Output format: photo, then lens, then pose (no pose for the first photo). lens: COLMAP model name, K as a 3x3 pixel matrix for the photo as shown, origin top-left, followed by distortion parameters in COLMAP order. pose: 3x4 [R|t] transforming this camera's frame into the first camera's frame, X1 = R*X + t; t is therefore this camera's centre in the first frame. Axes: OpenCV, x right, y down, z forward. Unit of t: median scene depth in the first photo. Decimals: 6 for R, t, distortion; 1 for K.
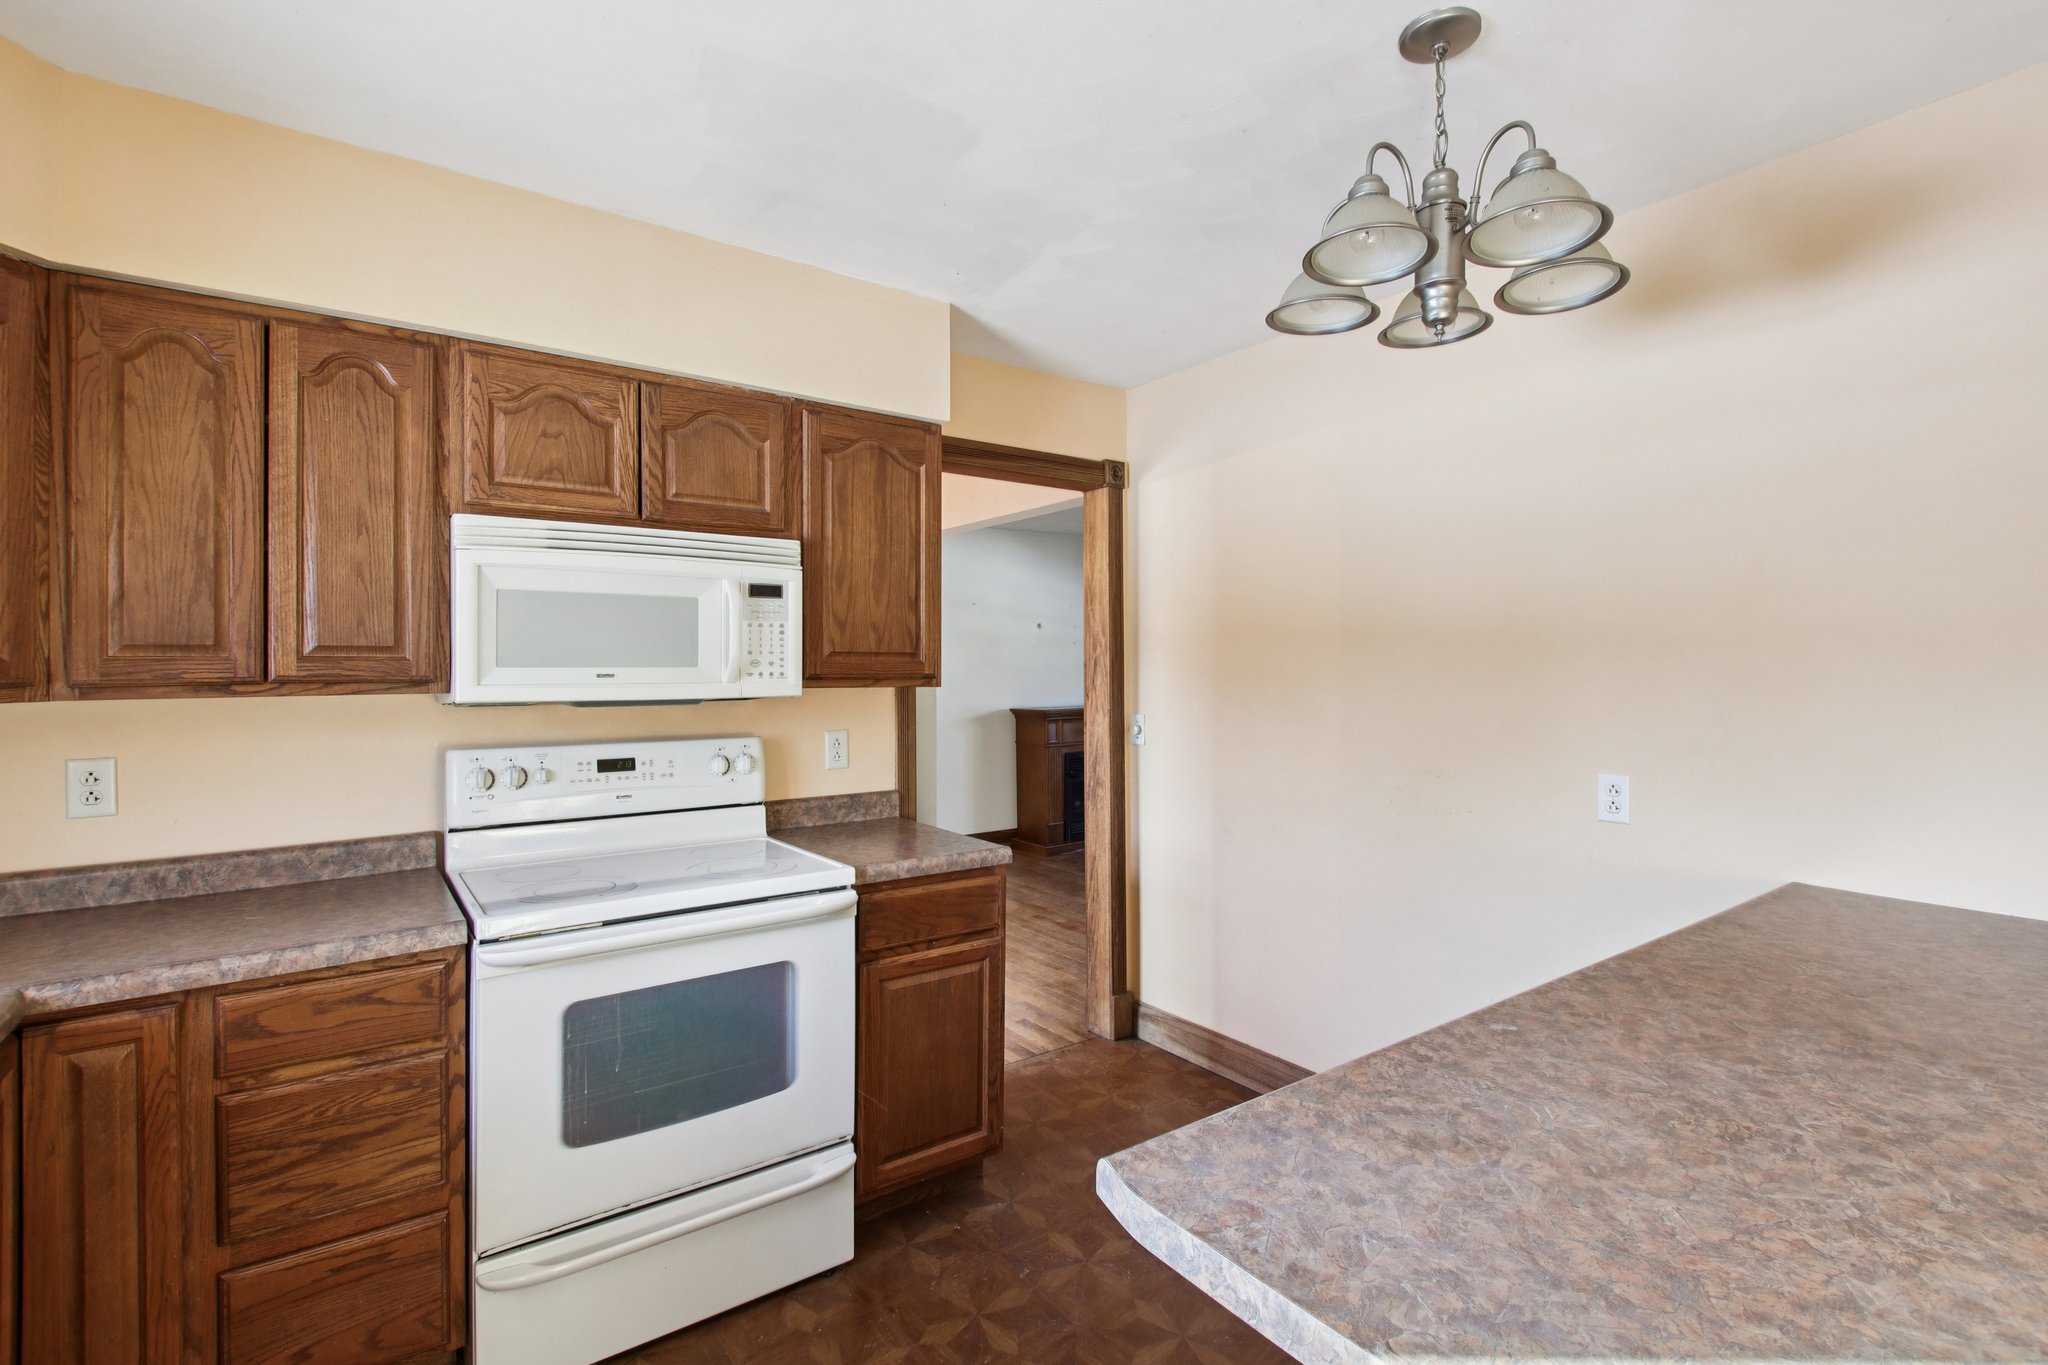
lens RADIAL K [[973.1, 0, 1029.7], [0, 973.1, 667.5], [0, 0, 1]] dist [0.000208, -0.001813]
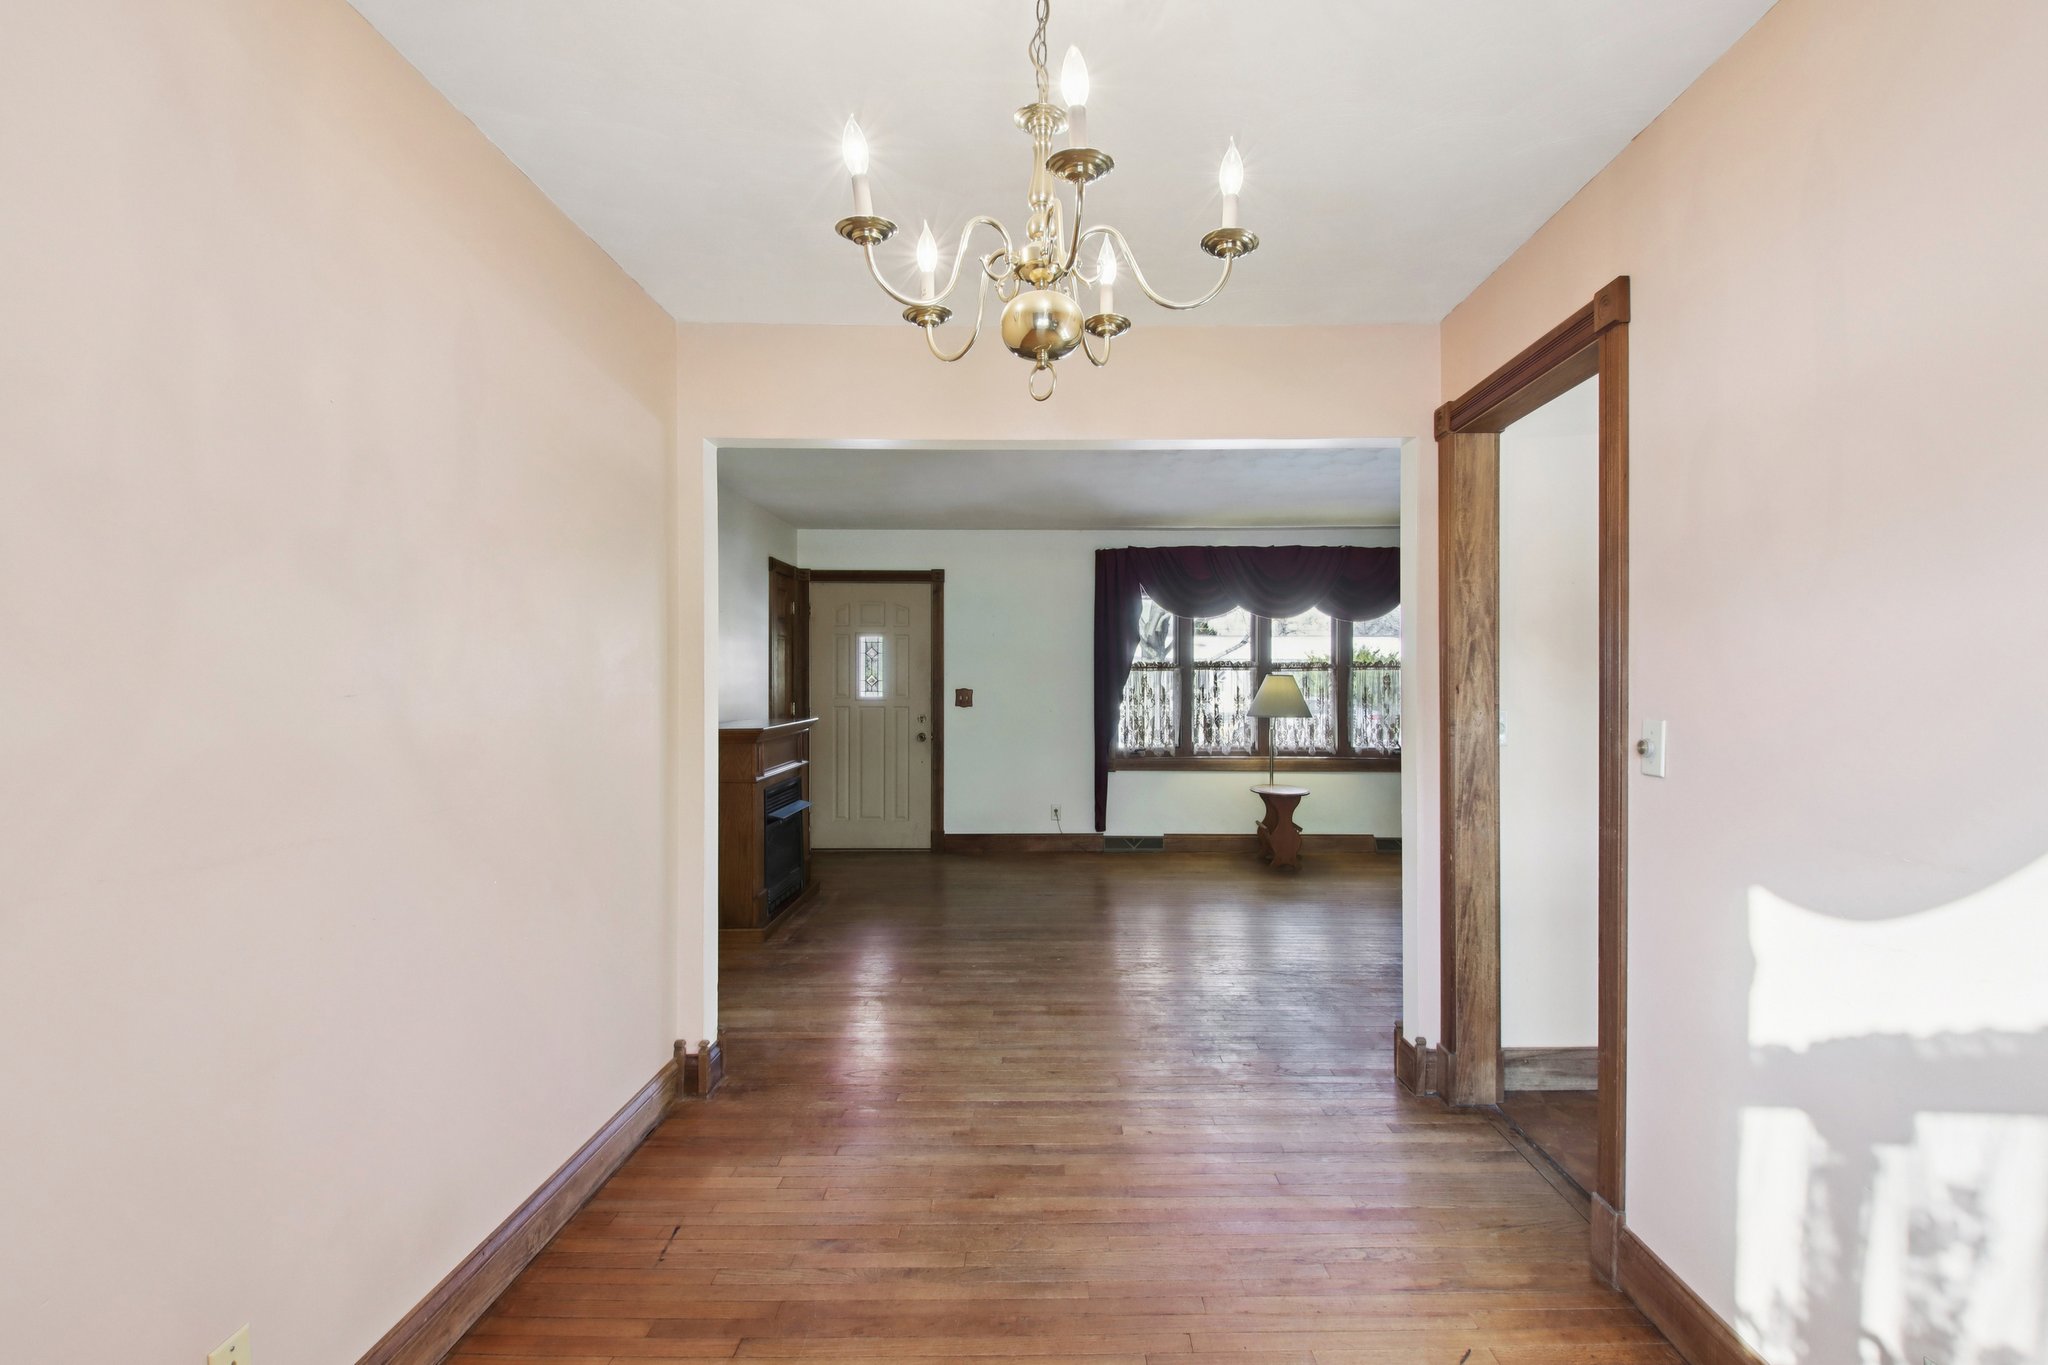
lens RADIAL K [[973.1, 0, 1030.3], [0, 973.1, 686.8], [0, 0, 1]] dist [0.000208, -0.001813]
pose [[0.587852, -0.002398, 0.808965, -0.805467], [0.003527, 0.999994, 0.000401, 0.026302], [-0.808961, 0.002617, 0.587857, 0.822185]]
